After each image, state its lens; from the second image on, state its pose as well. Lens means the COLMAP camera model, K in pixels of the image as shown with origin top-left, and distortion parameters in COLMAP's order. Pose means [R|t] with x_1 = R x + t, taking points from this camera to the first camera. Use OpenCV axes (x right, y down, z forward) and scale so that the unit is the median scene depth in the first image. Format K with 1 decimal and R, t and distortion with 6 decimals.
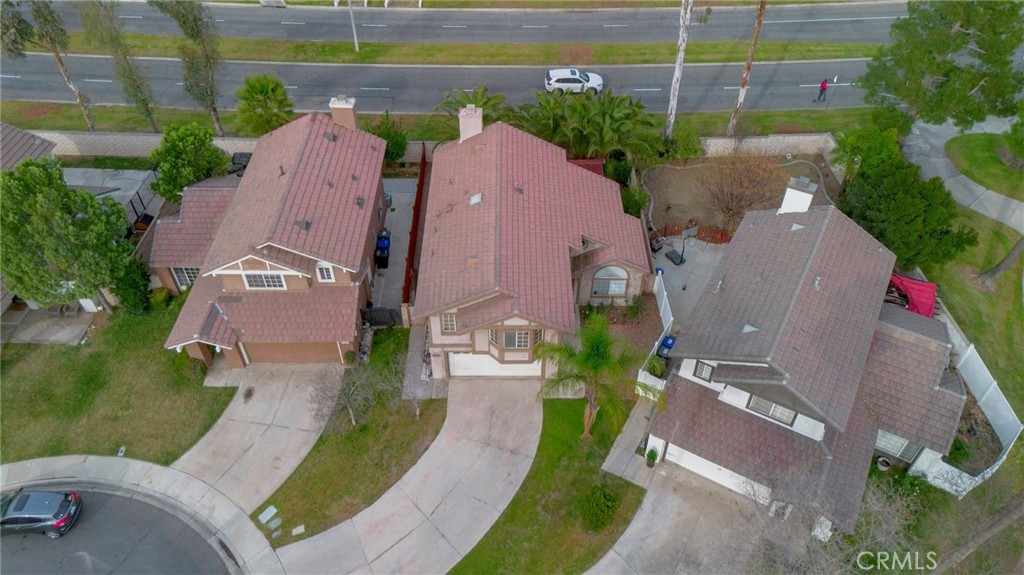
lens RADIAL K [[709.0, 0, 507.2], [0, 709.0, 281.8], [0, 0, 1]] dist [-0.001098, -0.001126]
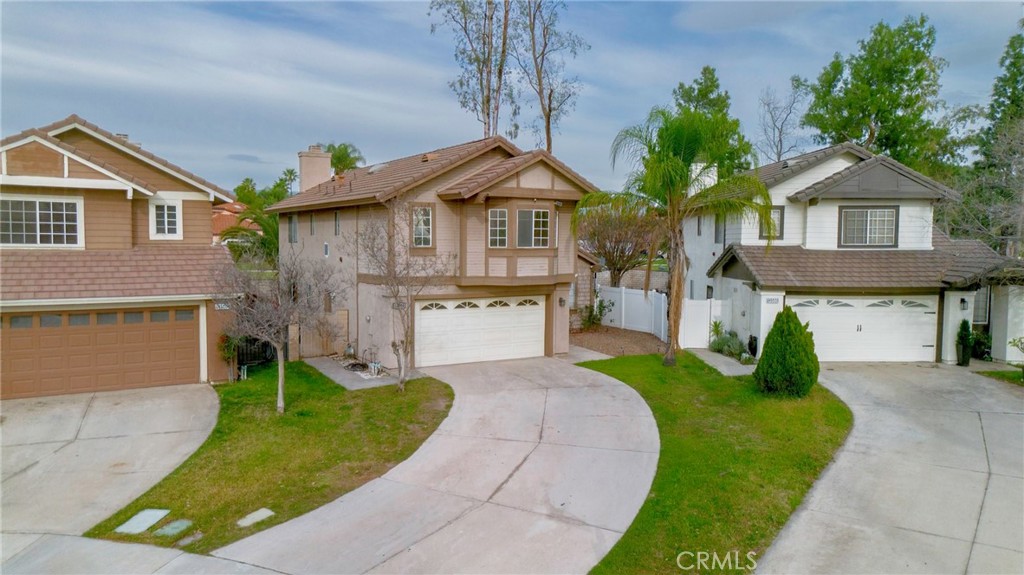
lens RADIAL K [[724.6, 0, 512.0], [0, 724.6, 287.5], [0, 0, 1]] dist [0.012501, -0.001633]
pose [[0.857029, -0.026420, 0.514590, -0.339598], [0.344788, 0.771560, -0.534618, 0.462187], [-0.382912, 0.635608, 0.670359, 0.572586]]
